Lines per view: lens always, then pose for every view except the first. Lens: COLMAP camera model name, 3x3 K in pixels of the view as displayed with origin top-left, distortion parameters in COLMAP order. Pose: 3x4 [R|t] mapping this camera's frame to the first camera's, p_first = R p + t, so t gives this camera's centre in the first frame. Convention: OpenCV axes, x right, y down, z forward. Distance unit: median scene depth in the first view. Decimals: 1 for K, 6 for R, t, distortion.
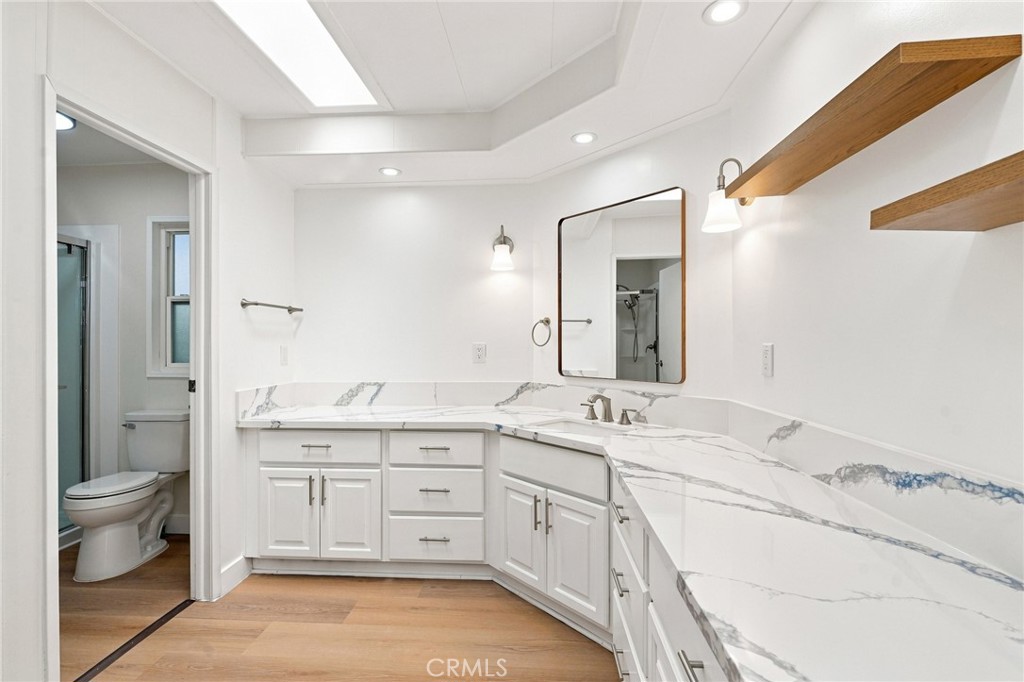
lens RADIAL K [[470.1, 0, 509.6], [0, 470.1, 339.4], [0, 0, 1]] dist [0.008253, -0.003614]
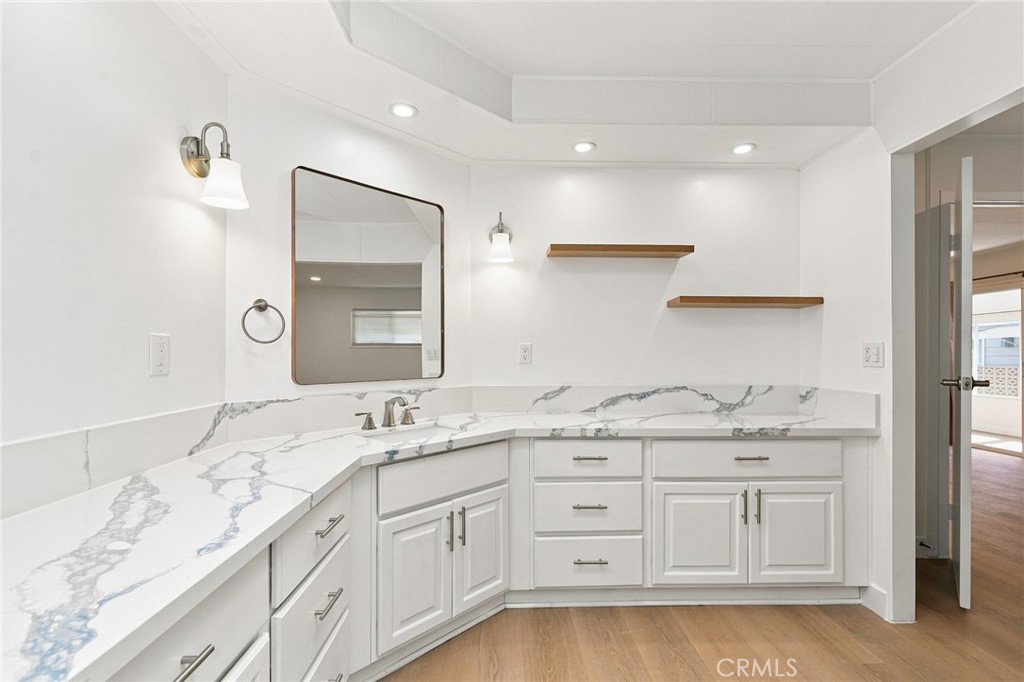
lens RADIAL K [[470.1, 0, 508.0], [0, 470.1, 348.1], [0, 0, 1]] dist [0.008253, -0.003614]
pose [[-0.076495, 0.006499, 0.997049, -0.789063], [-0.007008, 0.999951, -0.007055, 0.029028], [-0.997045, -0.007527, -0.076446, 0.913805]]
